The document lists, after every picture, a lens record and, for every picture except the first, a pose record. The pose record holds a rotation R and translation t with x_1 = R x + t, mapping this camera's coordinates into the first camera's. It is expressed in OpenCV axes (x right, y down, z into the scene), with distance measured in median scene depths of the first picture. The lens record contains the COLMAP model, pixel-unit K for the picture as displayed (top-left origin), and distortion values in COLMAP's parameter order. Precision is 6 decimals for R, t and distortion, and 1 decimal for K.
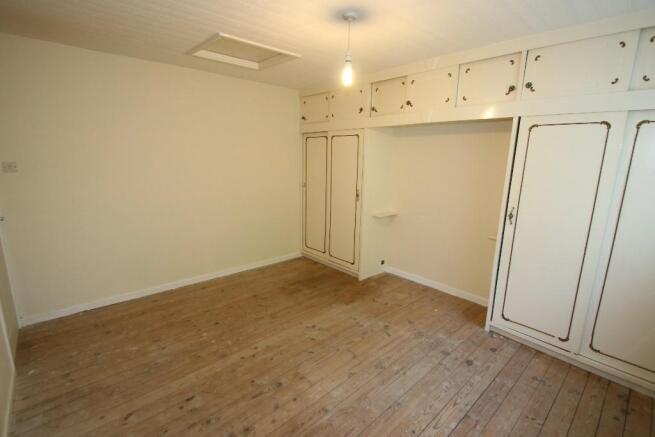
lens RADIAL K [[304.9, 0, 327.7], [0, 304.9, 219.3], [0, 0, 1]] dist [-0.000351, -0.000717]
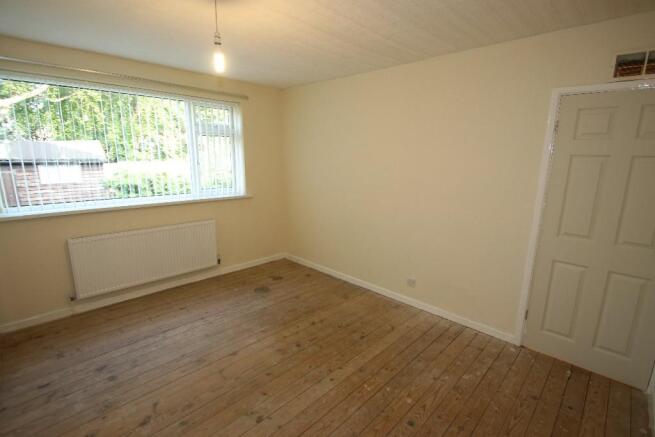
lens RADIAL K [[304.9, 0, 327.8], [0, 304.9, 219.4], [0, 0, 1]] dist [-0.000351, -0.000717]
pose [[-0.997691, -0.020487, -0.064752, -0.171037], [-0.045037, 0.913214, 0.404983, -0.376017], [0.050836, 0.406964, -0.912029, 1.736903]]
